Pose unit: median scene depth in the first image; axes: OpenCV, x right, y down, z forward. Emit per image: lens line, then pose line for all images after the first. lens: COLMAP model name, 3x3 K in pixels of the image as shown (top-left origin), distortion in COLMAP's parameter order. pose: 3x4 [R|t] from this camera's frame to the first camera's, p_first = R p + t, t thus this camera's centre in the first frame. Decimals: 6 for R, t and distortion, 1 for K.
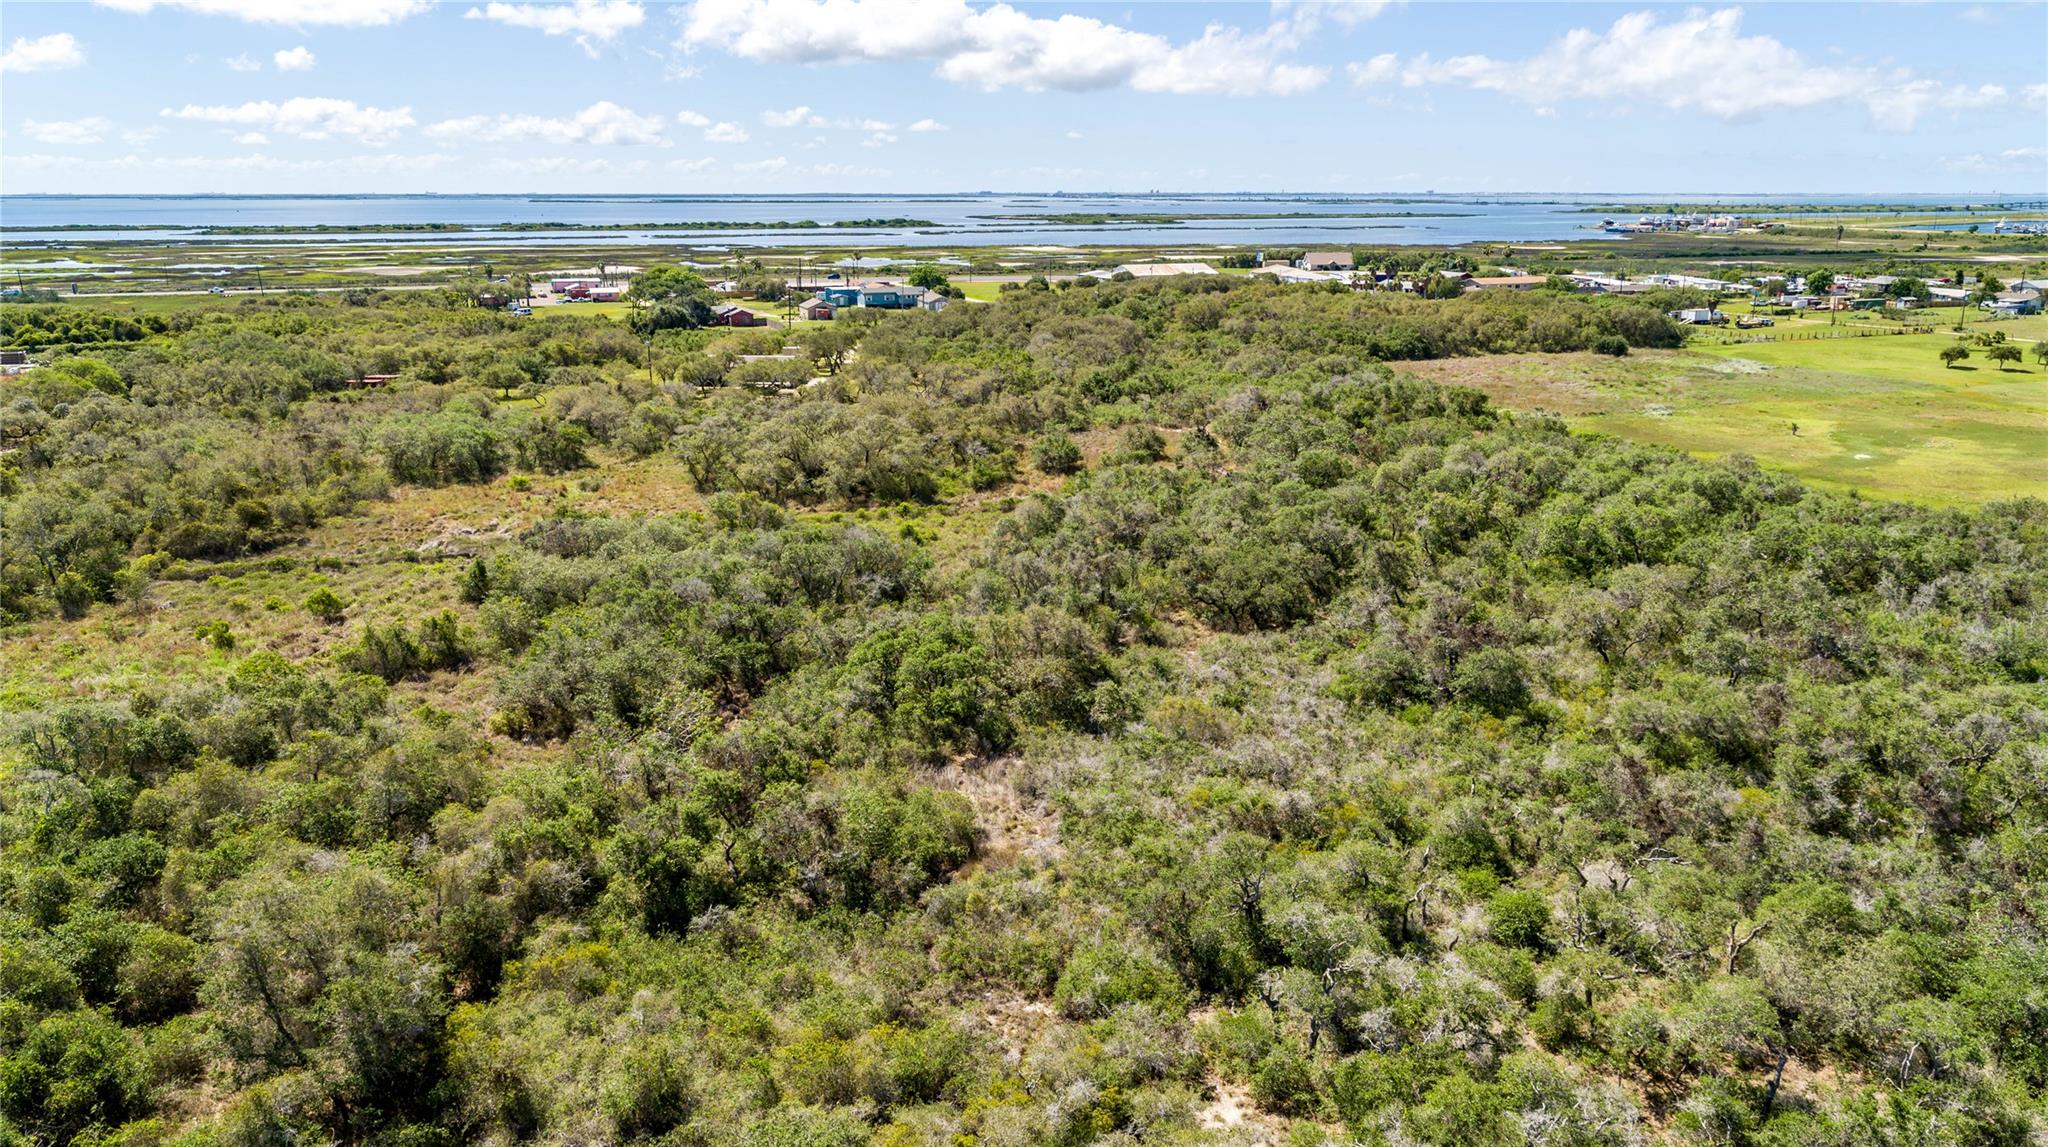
lens RADIAL K [[1403.8, 0, 1029.6], [0, 1403.8, 565.1], [0, 0, 1]] dist [0.001272, -0.003182]
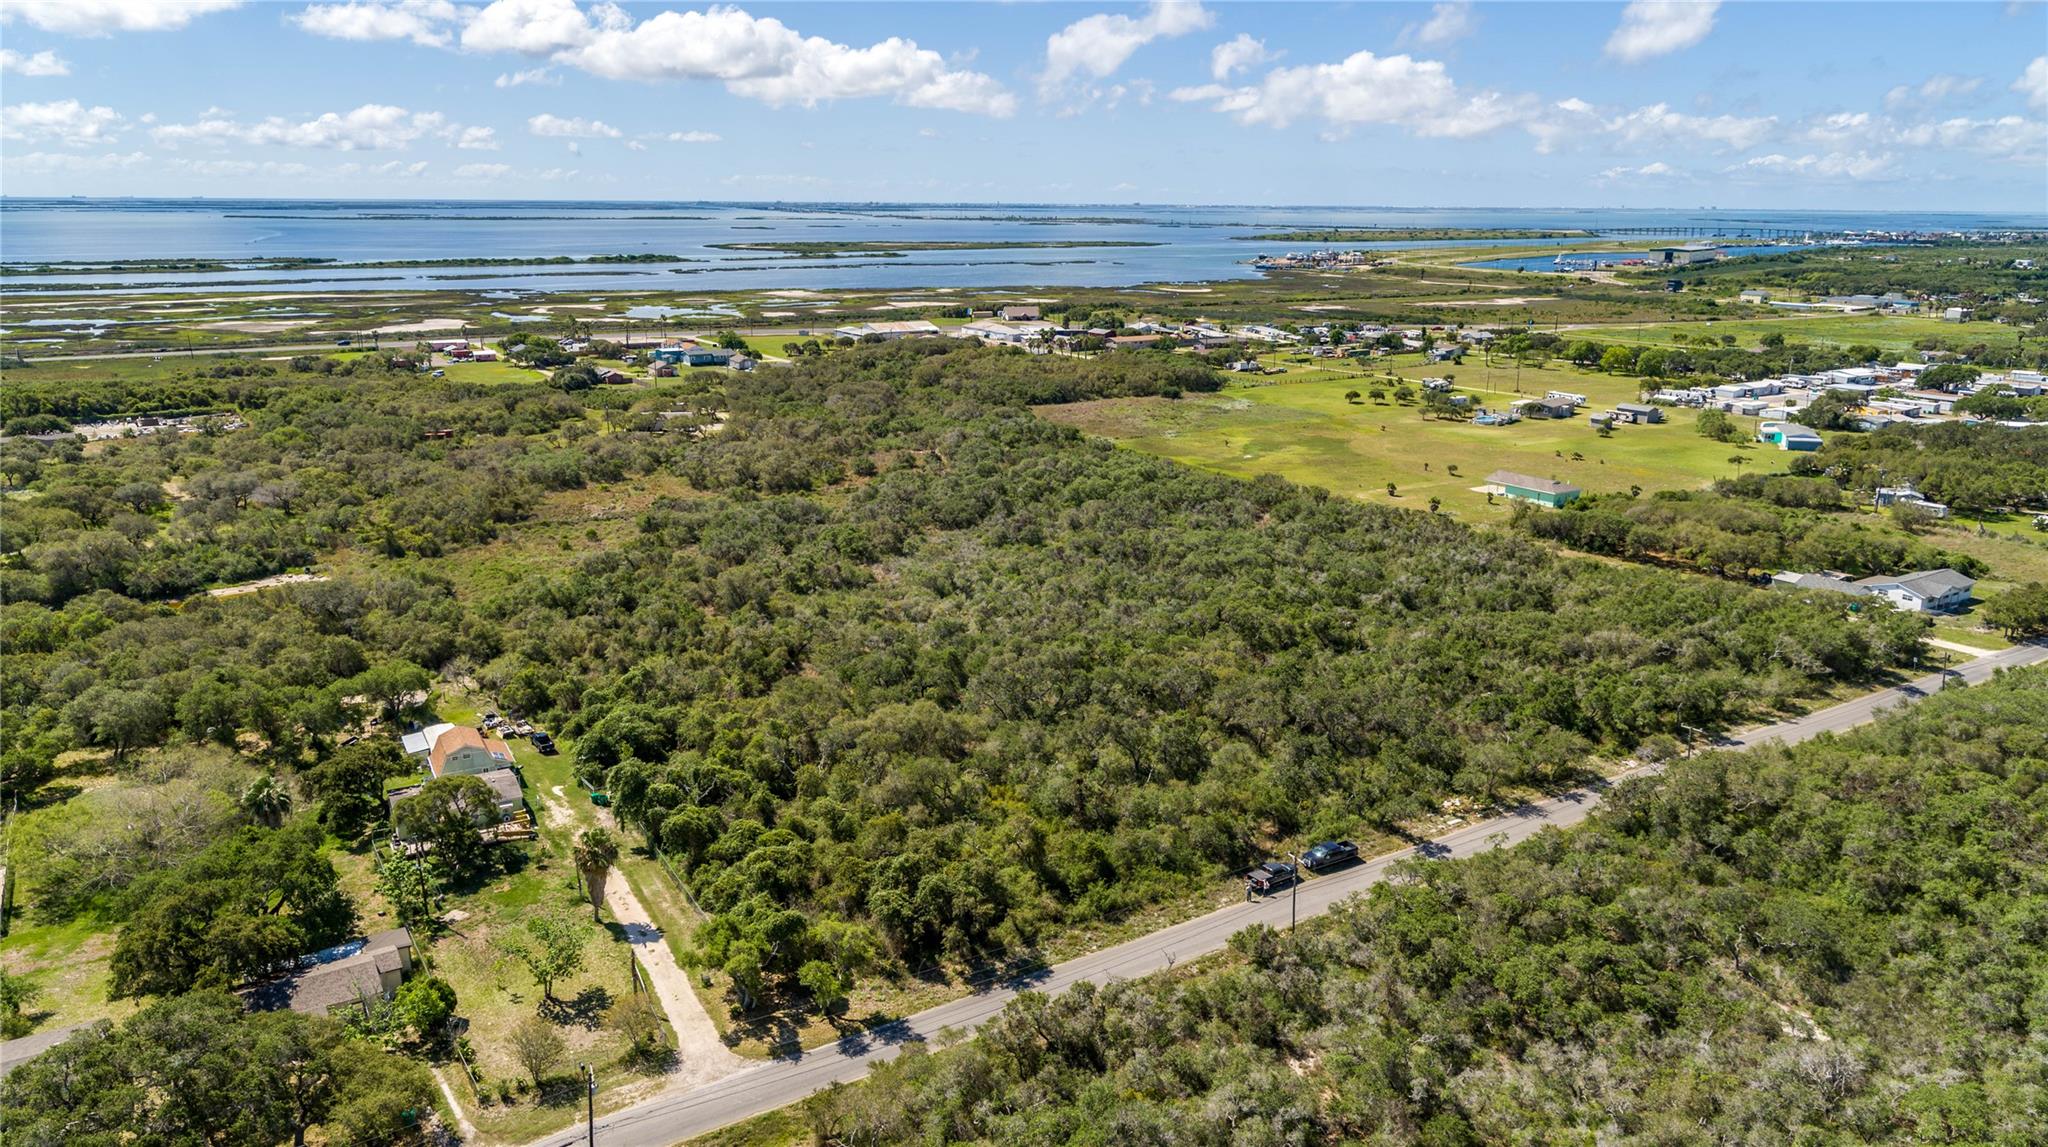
lens RADIAL K [[1415.3, 0, 1031.3], [0, 1415.3, 507.0], [0, 0, 1]] dist [0.001438, 0.000193]
pose [[0.981112, -0.033847, 0.190454, -0.080458], [0.042571, 0.998215, -0.041898, 0.045746], [-0.188696, 0.049215, 0.980802, -0.632708]]
